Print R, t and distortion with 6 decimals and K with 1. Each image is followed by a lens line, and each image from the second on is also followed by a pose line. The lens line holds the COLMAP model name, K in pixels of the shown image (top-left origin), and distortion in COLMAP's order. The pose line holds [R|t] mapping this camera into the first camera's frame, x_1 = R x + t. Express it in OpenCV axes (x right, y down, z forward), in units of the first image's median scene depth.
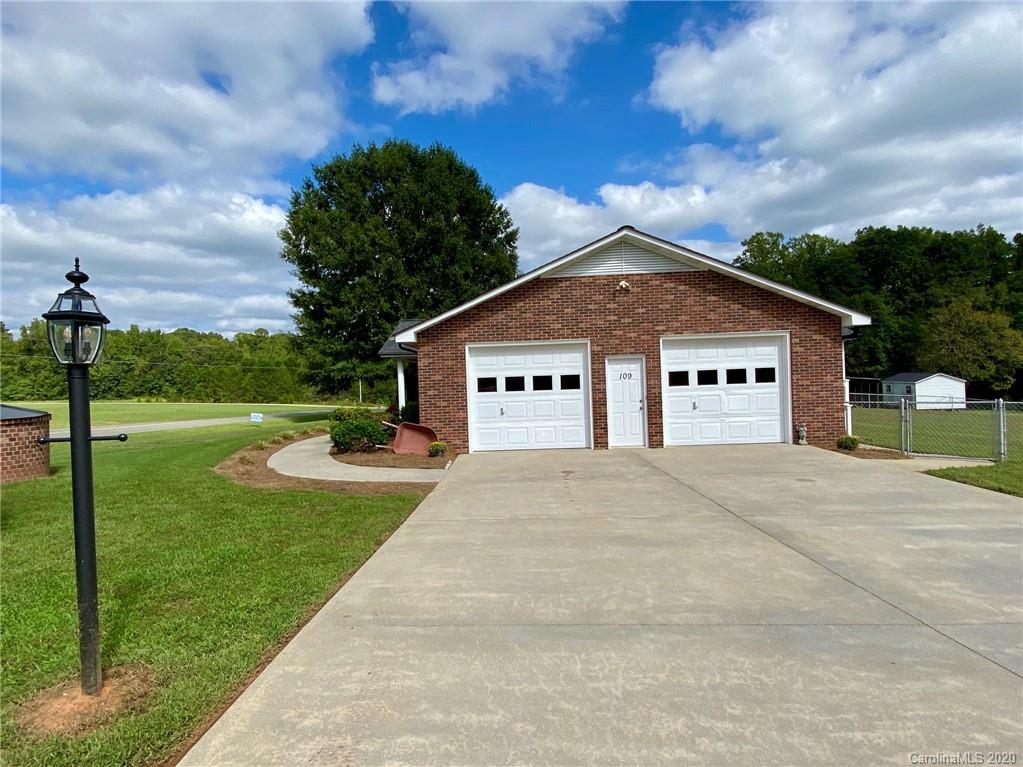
lens RADIAL K [[531.2, 0, 507.8], [0, 531.2, 387.9], [0, 0, 1]] dist [-0.000158, -0.014691]
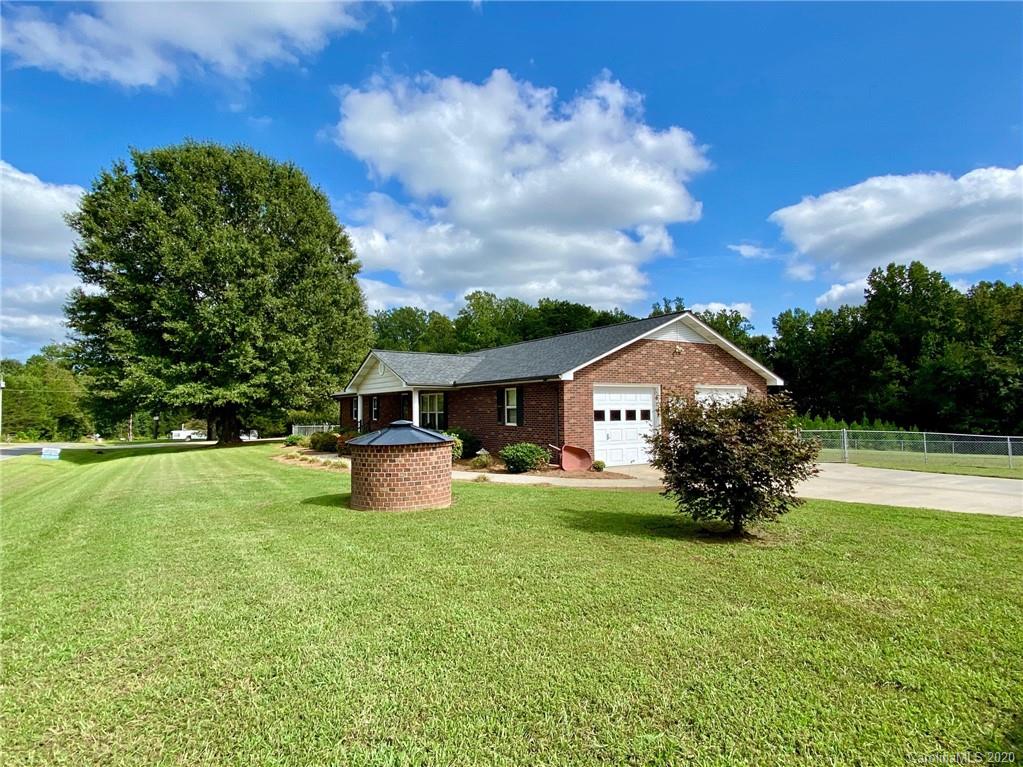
lens RADIAL K [[529.7, 0, 512.8], [0, 529.7, 389.5], [0, 0, 1]] dist [0.002678, -0.041570]
pose [[0.826985, 0.045570, 0.560374, -0.161163], [-0.009124, 0.997666, -0.067665, 0.003129], [-0.562149, 0.050845, 0.825471, 0.011449]]
